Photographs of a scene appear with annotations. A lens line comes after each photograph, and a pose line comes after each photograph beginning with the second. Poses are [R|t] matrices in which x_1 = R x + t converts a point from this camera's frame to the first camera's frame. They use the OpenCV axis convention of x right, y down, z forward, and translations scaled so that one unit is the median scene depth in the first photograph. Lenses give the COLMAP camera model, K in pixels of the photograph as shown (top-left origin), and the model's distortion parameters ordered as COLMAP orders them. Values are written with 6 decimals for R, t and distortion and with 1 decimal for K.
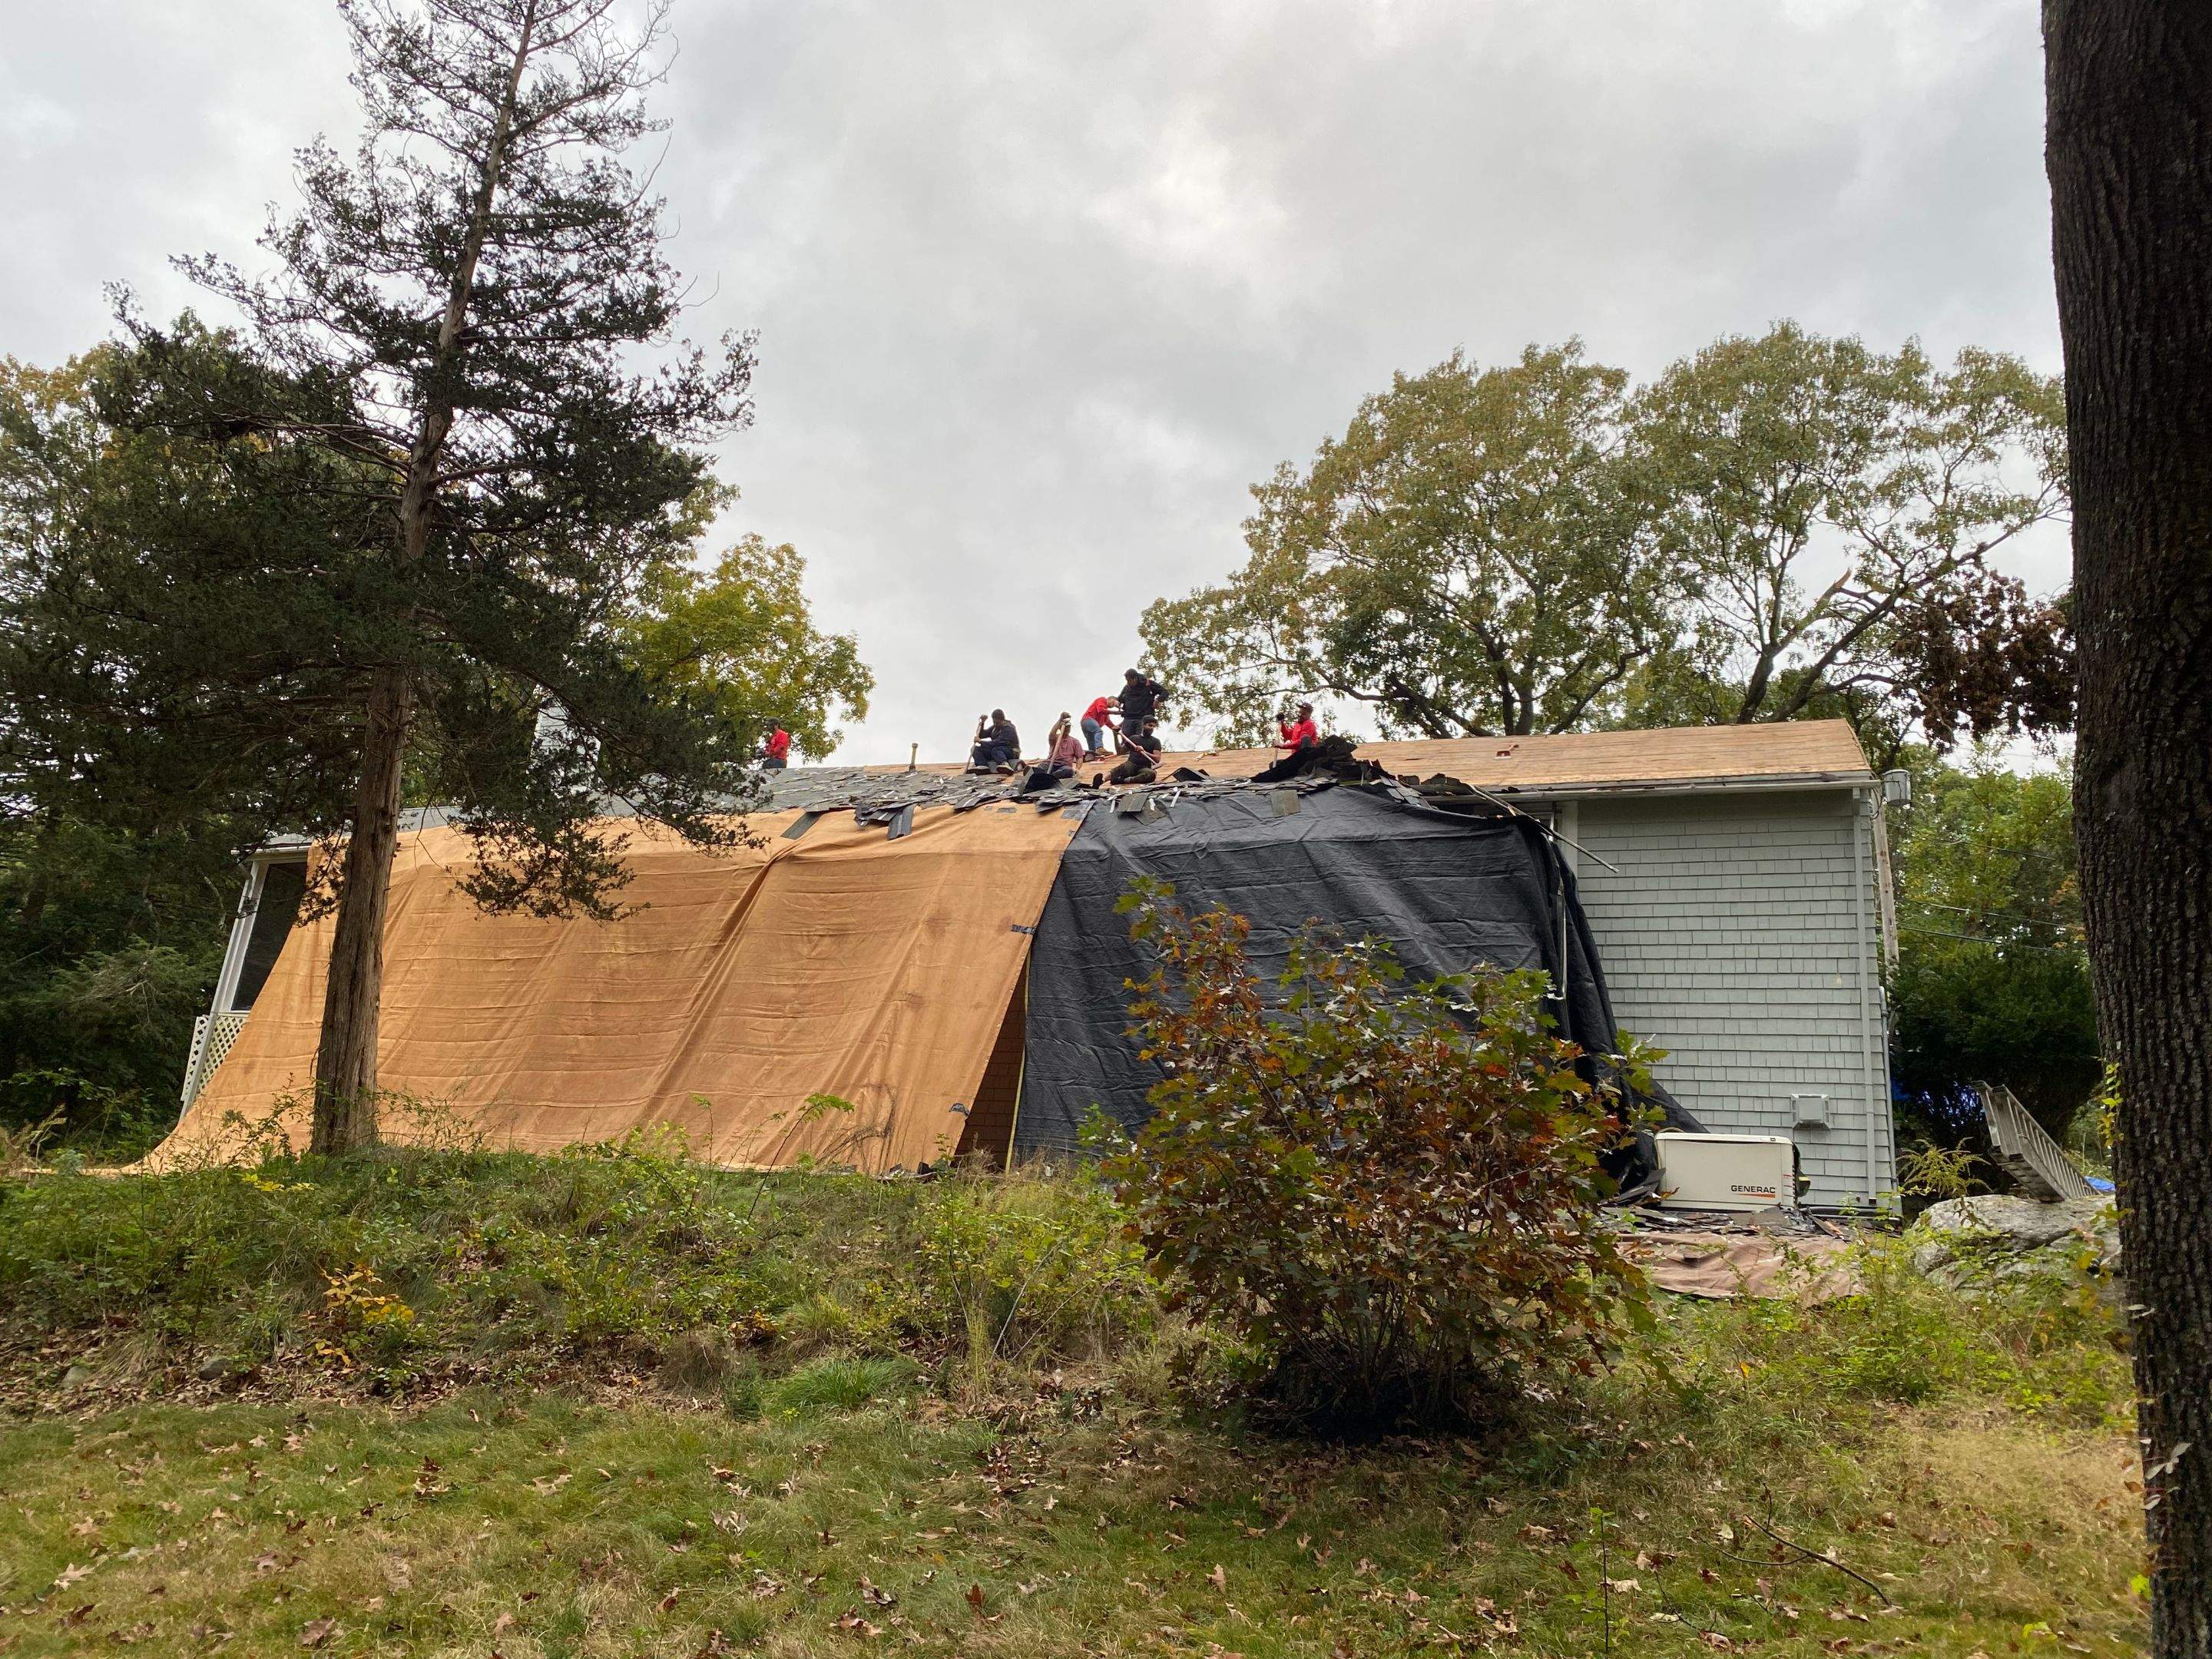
lens RADIAL K [[1599.7, 0, 1102.4], [0, 1599.7, 838.5], [0, 0, 1]] dist [0.133406, -0.325468]
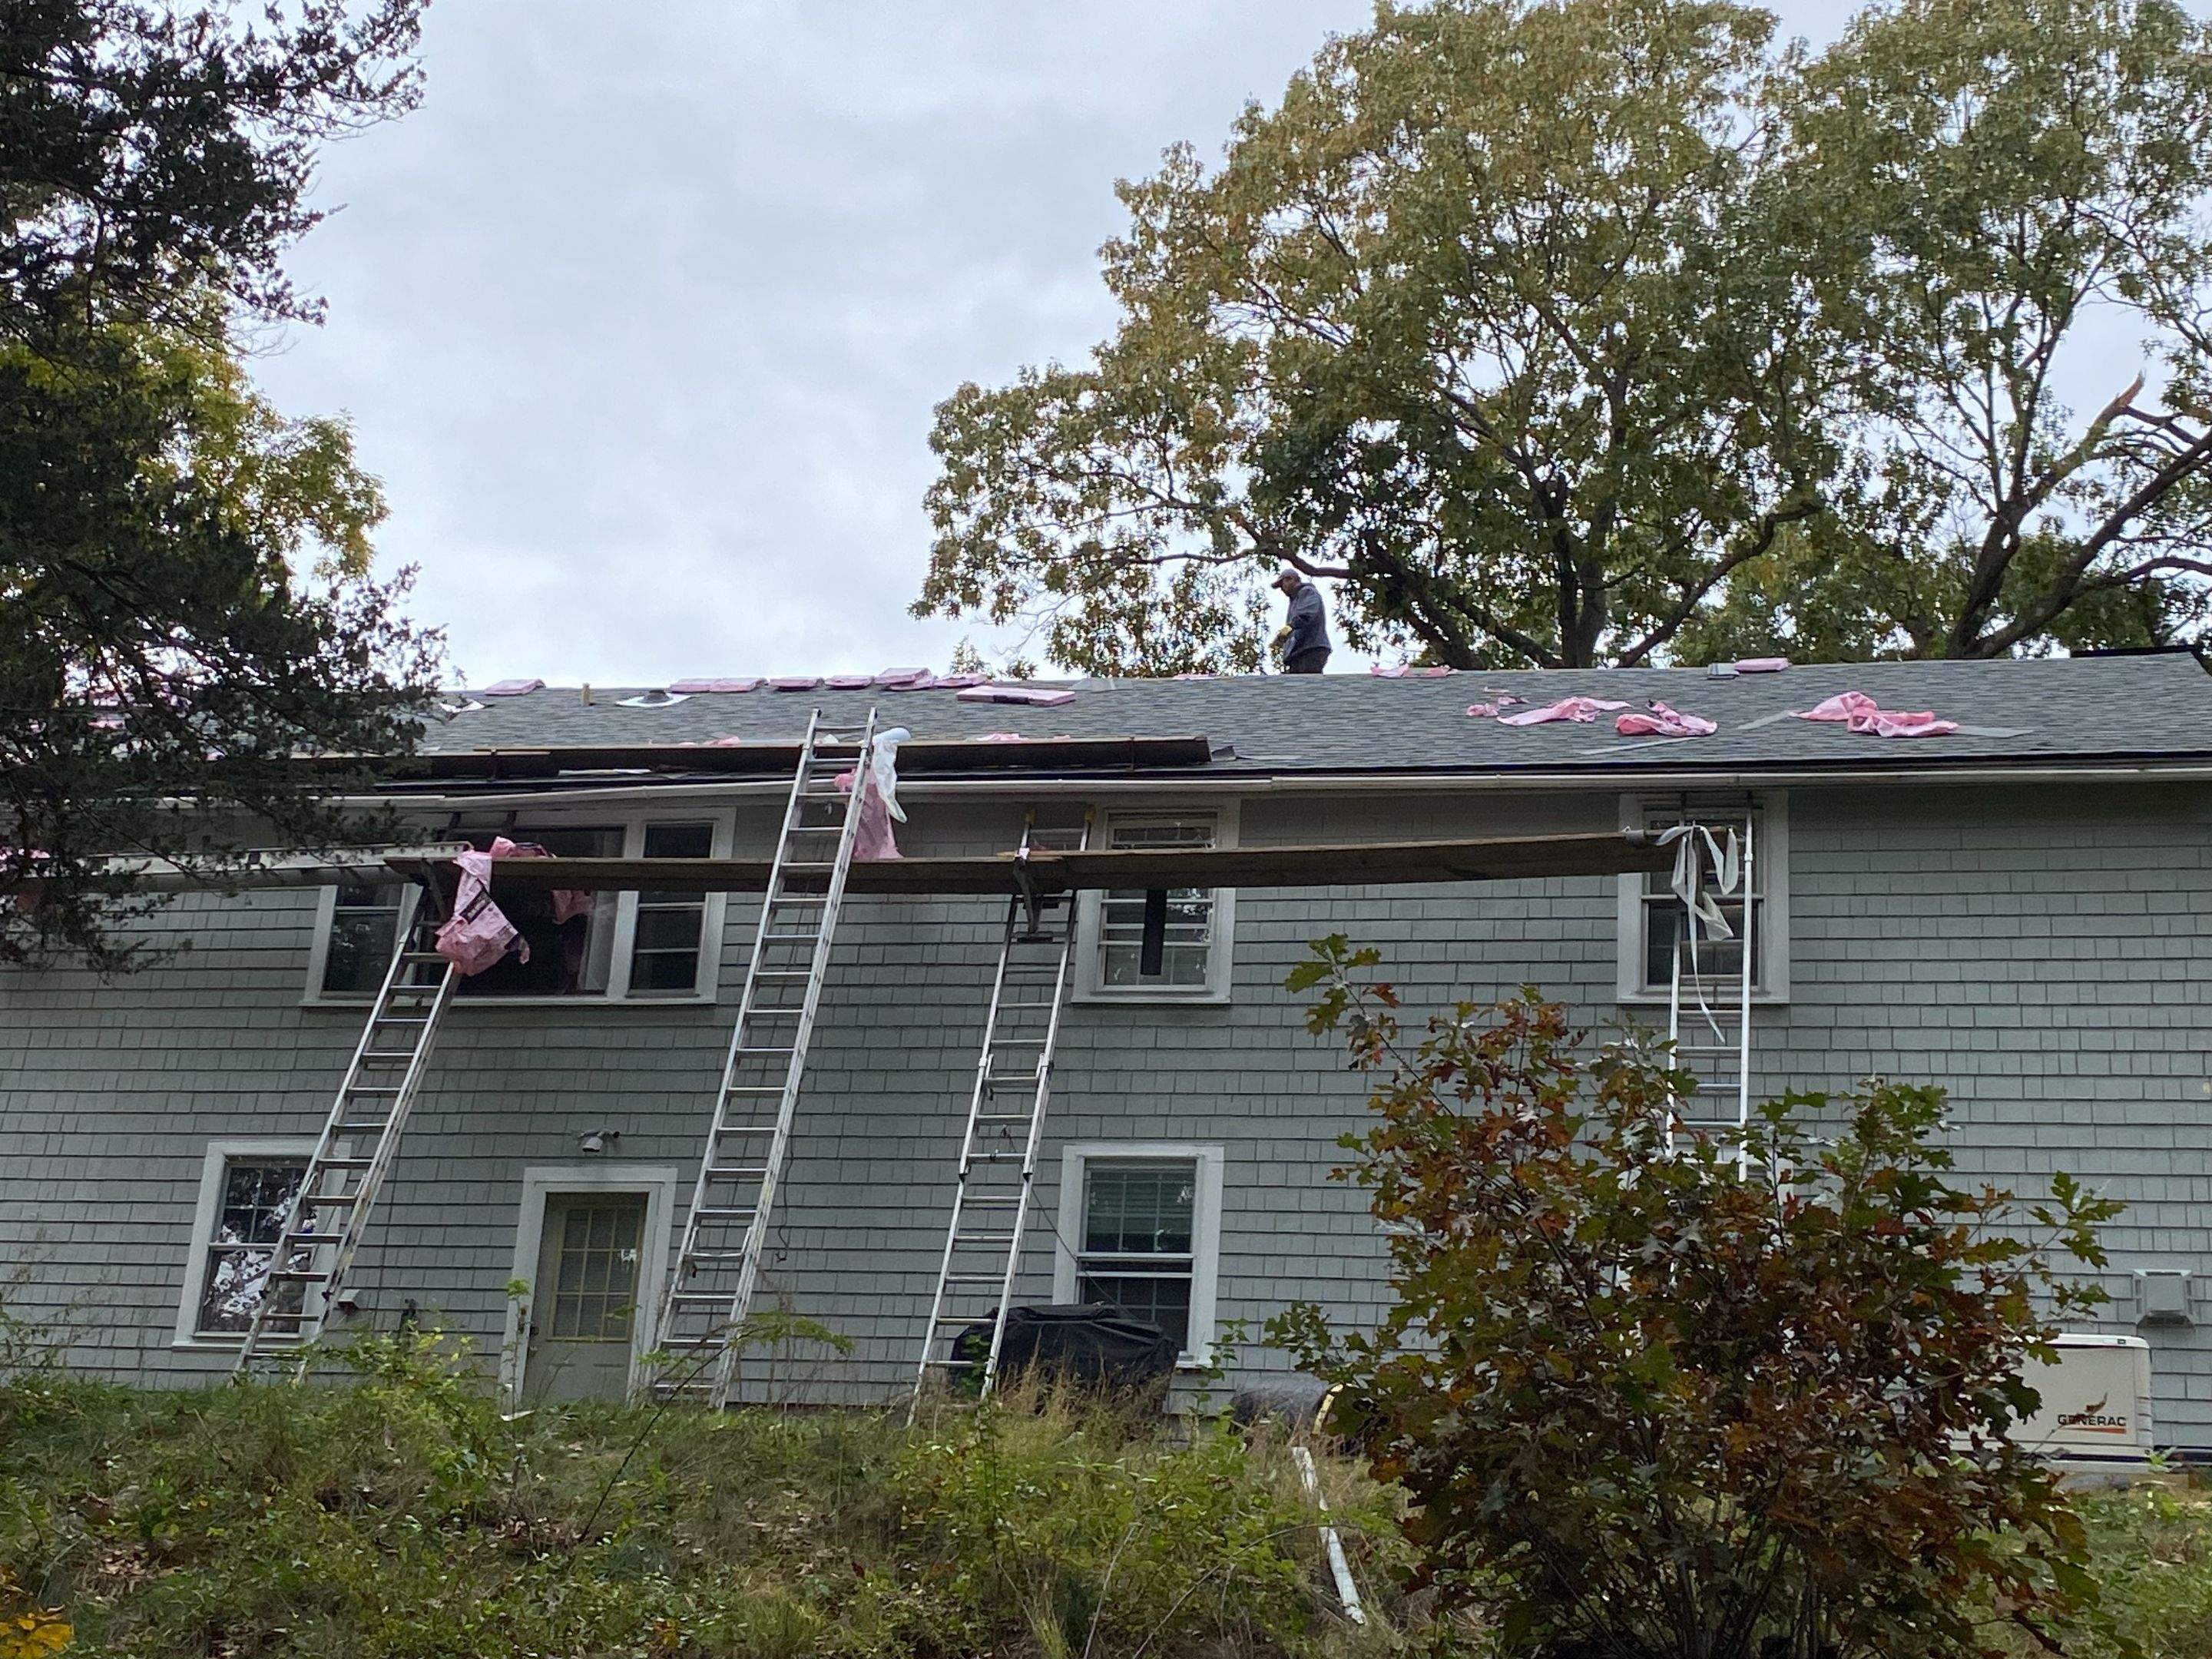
lens RADIAL K [[3066.3, 0, 1105.2], [0, 3066.3, 790.3], [0, 0, 1]] dist [0.167258, -0.487394]
pose [[0.990432, 0.015338, 0.137144, -0.061055], [-0.015221, 0.999882, -0.001902, -0.008477], [-0.137157, -0.000204, 0.990549, -0.059629]]
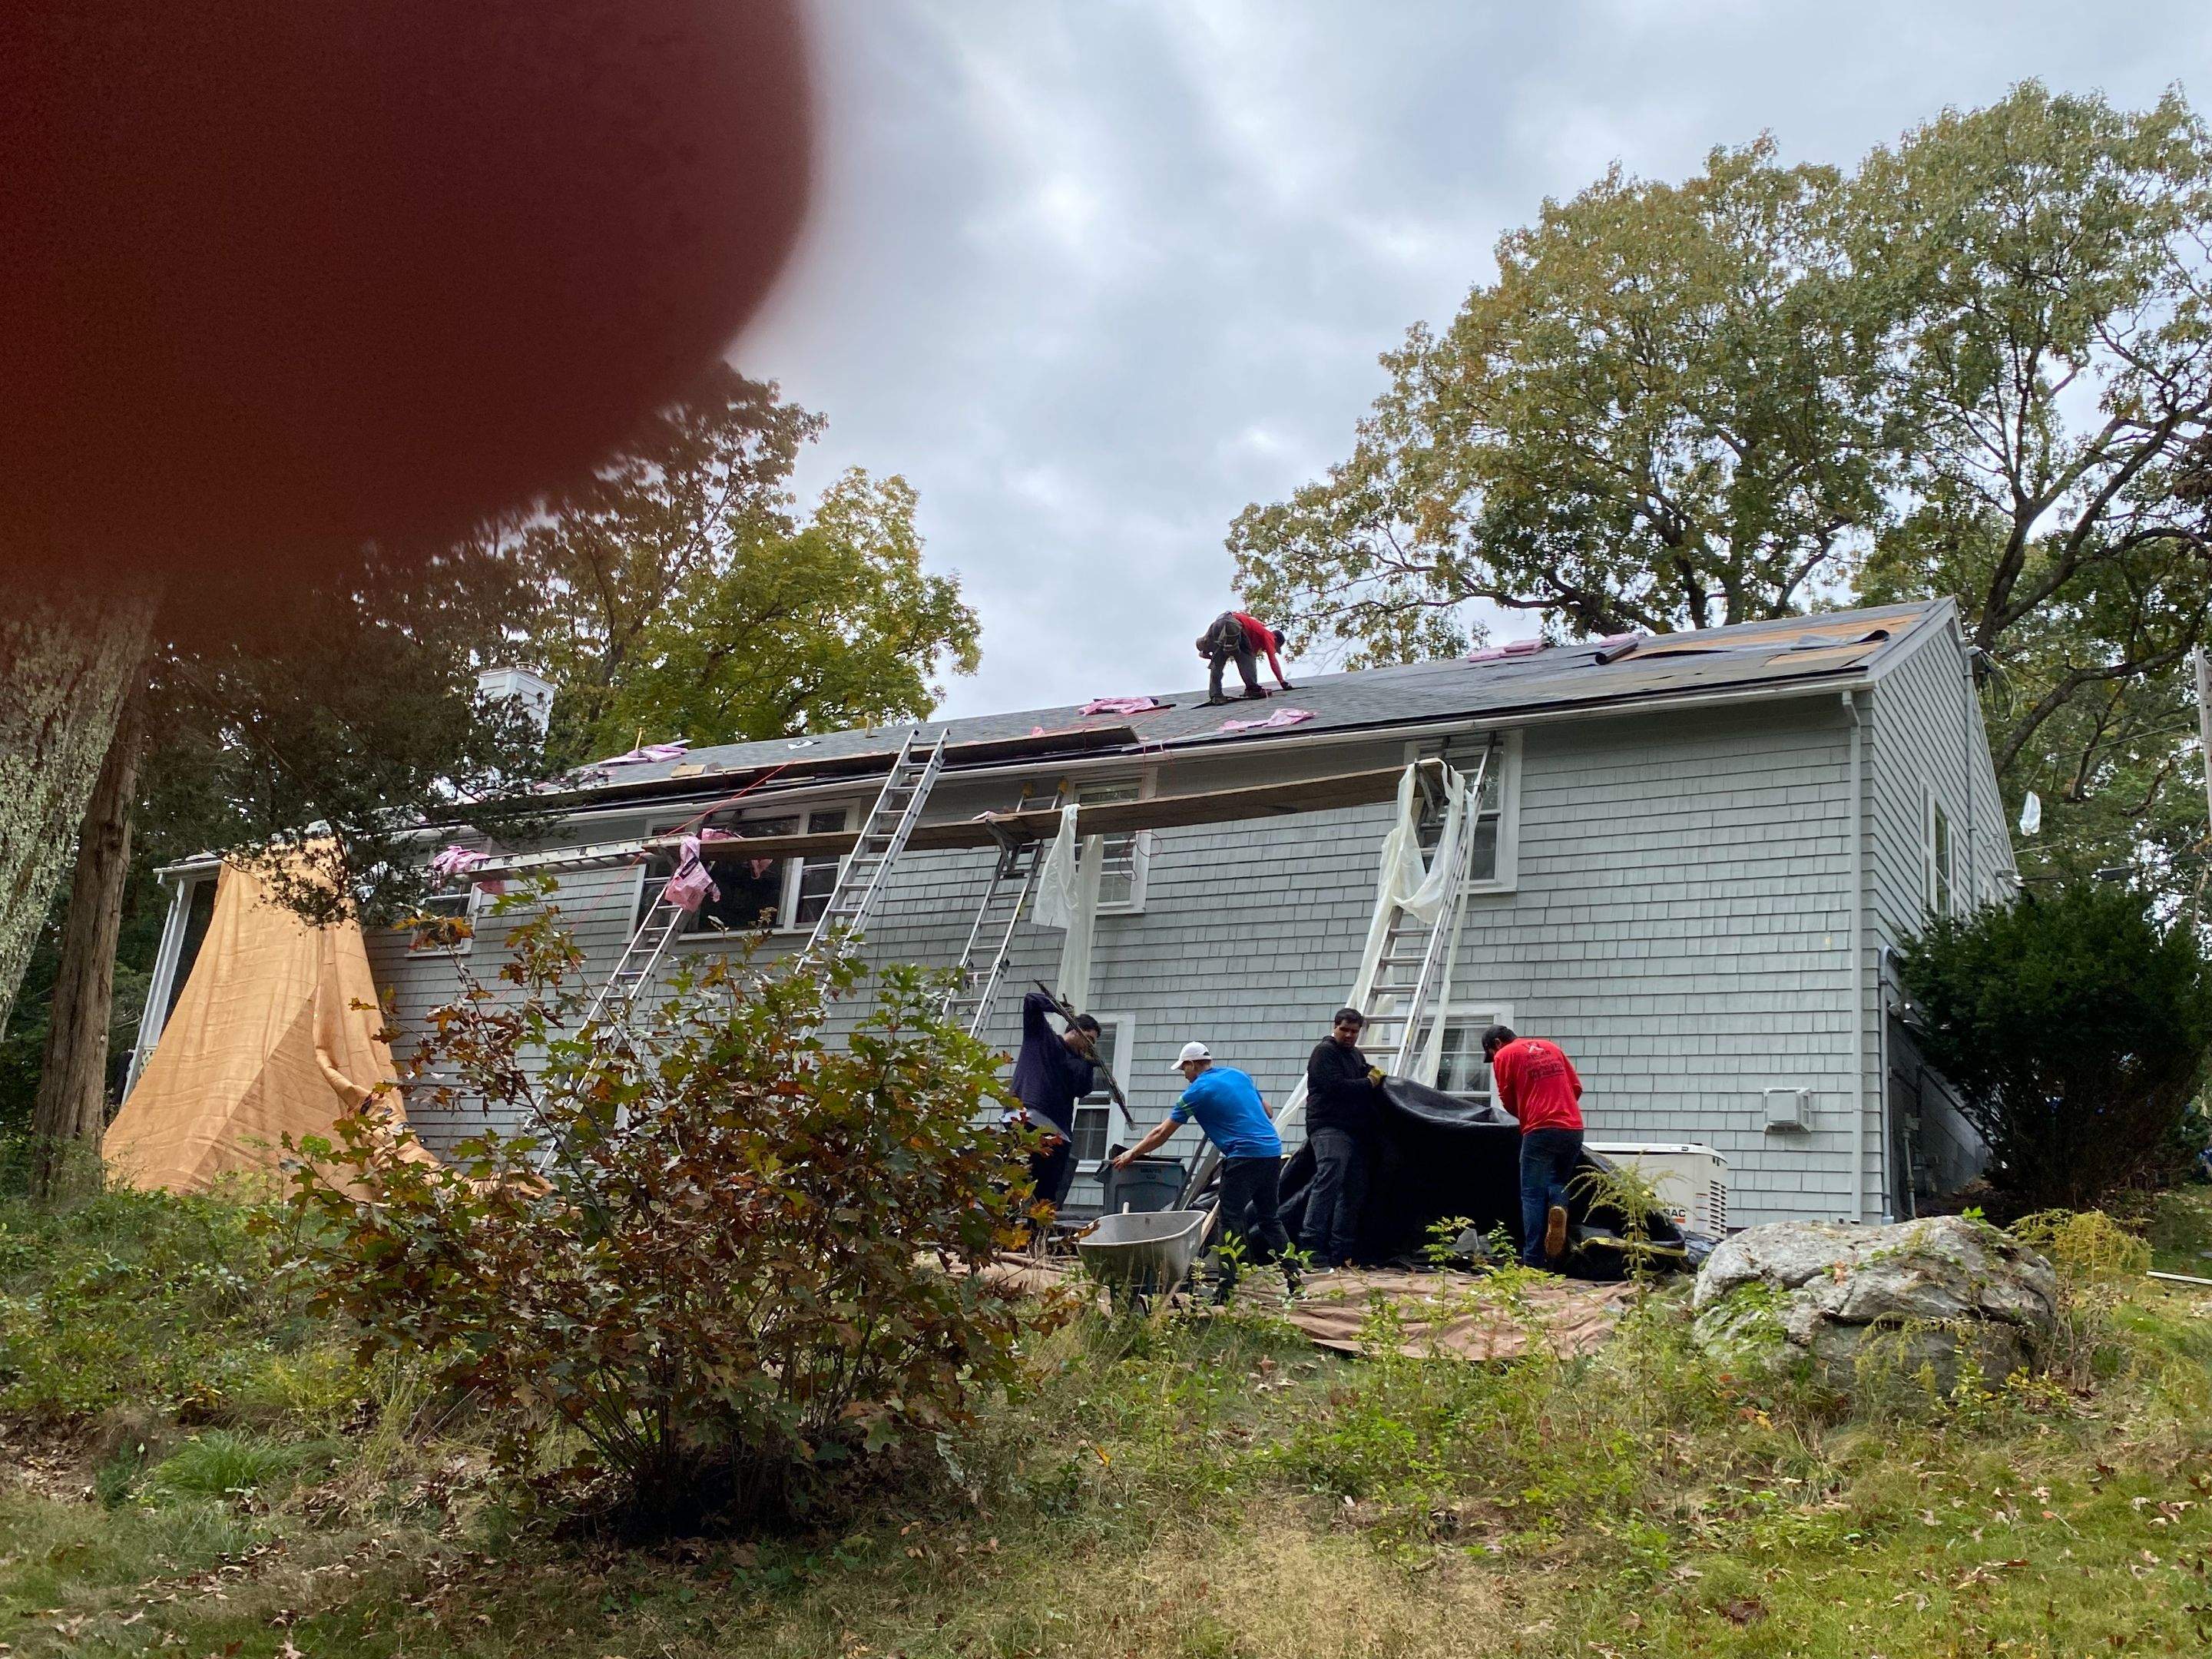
lens RADIAL K [[1895.6, 0, 1117.9], [0, 1895.6, 827.4], [0, 0, 1]] dist [0.058395, -0.096355]
pose [[0.983505, -0.053476, -0.172795, 0.129181], [0.056310, 0.998347, 0.011534, 0.001740], [0.171893, -0.021074, 0.984890, 0.019122]]
